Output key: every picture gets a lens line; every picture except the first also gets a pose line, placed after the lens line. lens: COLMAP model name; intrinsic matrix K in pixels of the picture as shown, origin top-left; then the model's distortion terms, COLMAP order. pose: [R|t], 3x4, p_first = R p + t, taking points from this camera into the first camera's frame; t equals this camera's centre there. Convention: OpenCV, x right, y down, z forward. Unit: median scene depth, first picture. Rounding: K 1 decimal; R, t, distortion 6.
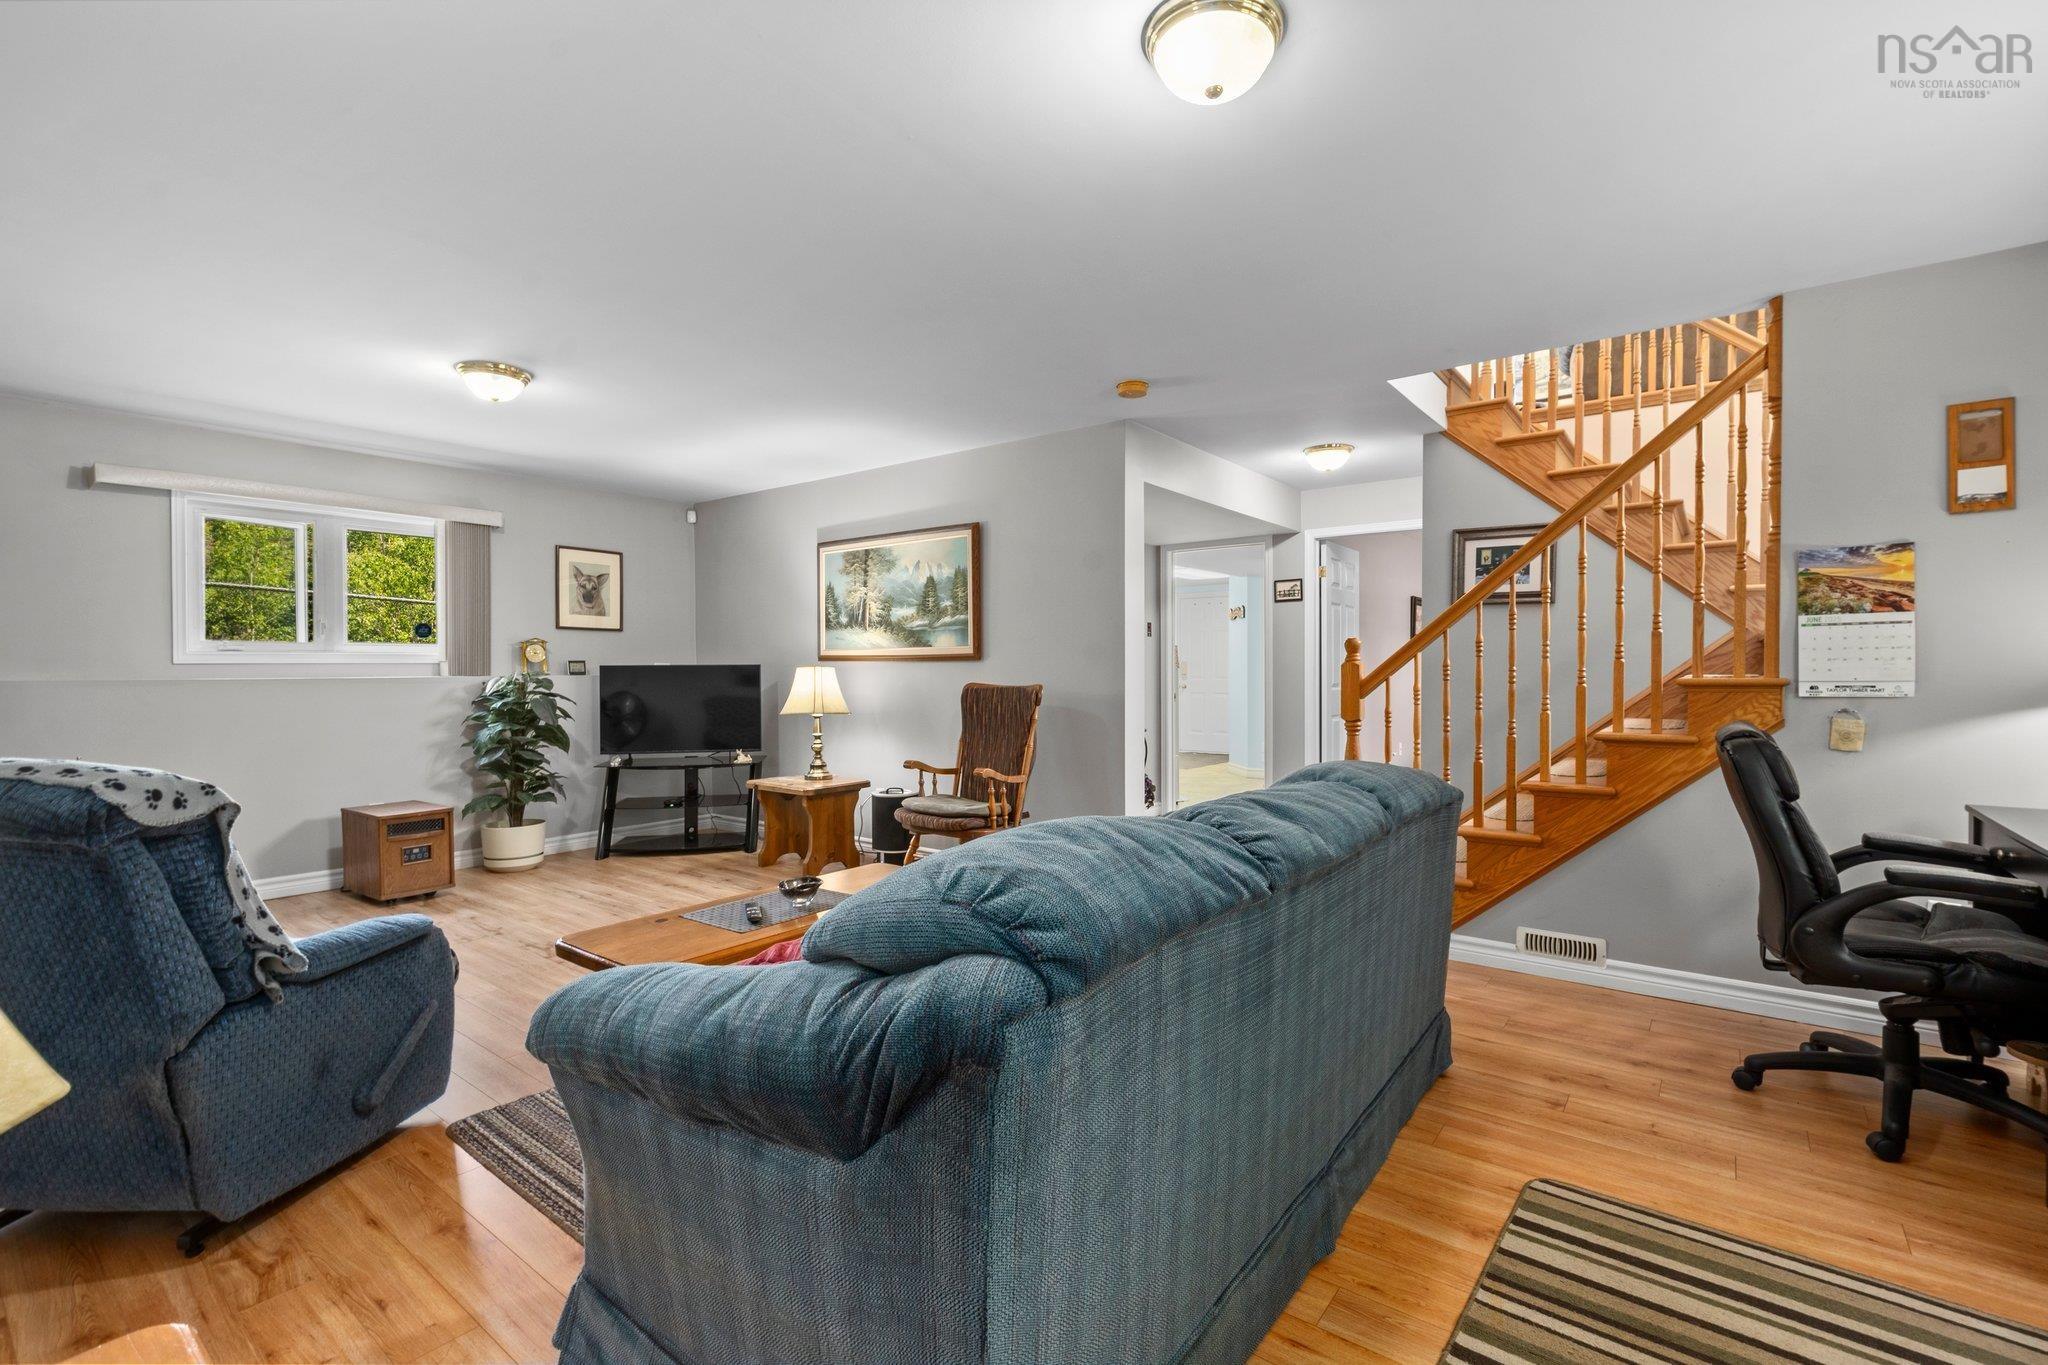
lens RADIAL K [[892.9, 0, 1026.2], [0, 892.9, 677.1], [0, 0, 1]] dist [-0.001977, -0.000618]
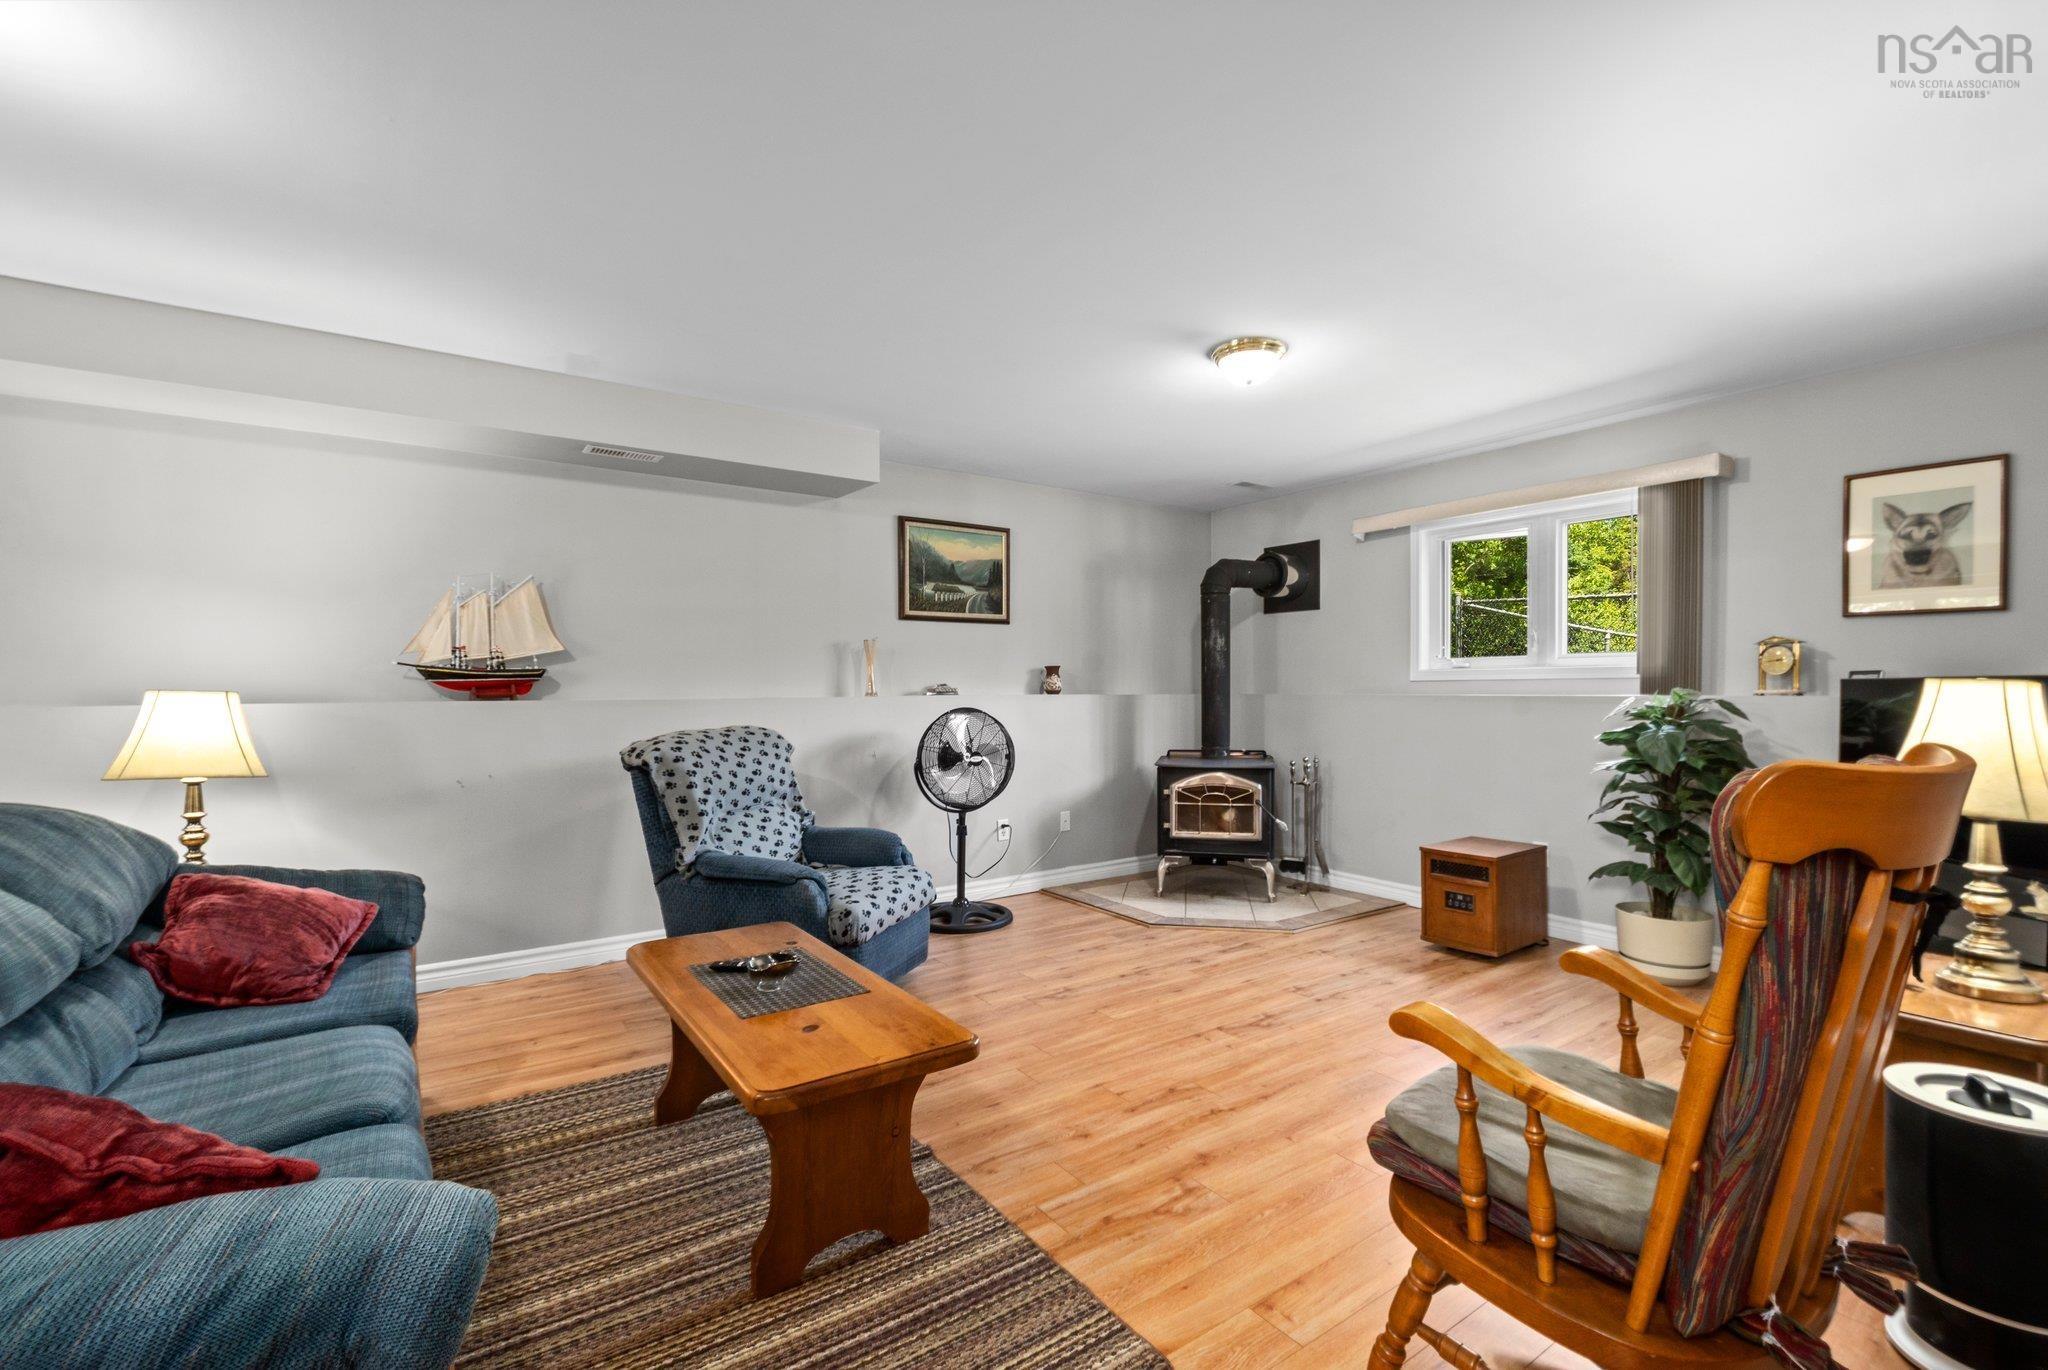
lens RADIAL K [[892.9, 0, 1026.2], [0, 892.9, 679.6], [0, 0, 1]] dist [-0.001977, -0.000618]
pose [[-0.301674, -0.001272, -0.953410, 0.225422], [-0.007058, 0.999975, 0.000899, -0.011215], [0.953385, 0.007001, -0.301676, 0.748820]]
